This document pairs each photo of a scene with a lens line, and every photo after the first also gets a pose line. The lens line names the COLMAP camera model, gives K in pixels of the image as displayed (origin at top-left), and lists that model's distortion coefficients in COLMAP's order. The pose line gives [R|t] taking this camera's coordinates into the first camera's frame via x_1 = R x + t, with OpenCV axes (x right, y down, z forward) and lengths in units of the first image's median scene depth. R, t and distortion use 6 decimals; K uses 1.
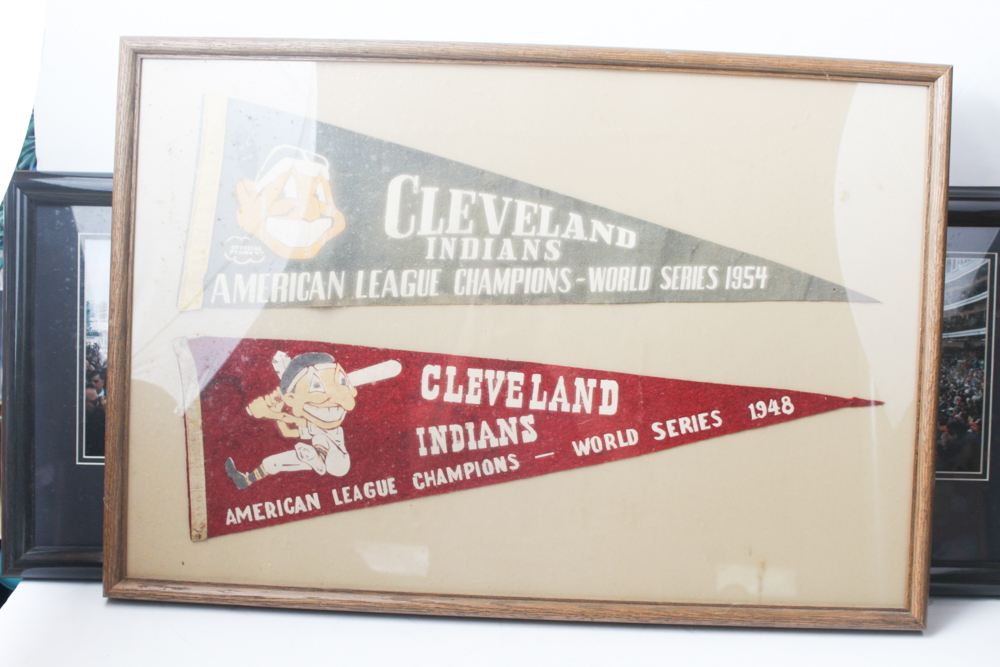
lens RADIAL K [[1492.4, 0, 489.1], [0, 1492.4, 331.7], [0, 0, 1]] dist [-0.033767, 0.000000]
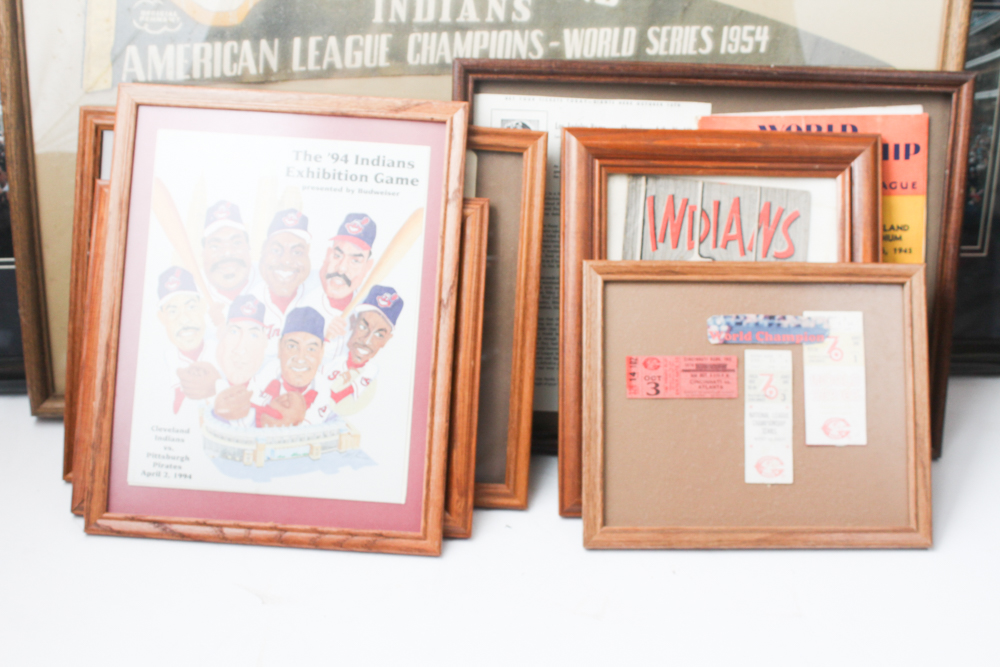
lens RADIAL K [[1231.3, 0, 503.1], [0, 1231.3, 336.3], [0, 0, 1]] dist [-0.058272, 0.000000]
pose [[0.997540, -0.032102, 0.062313, -0.017864], [0.015290, 0.967212, 0.253510, -0.051662], [-0.068408, -0.251934, 0.965324, 0.276088]]
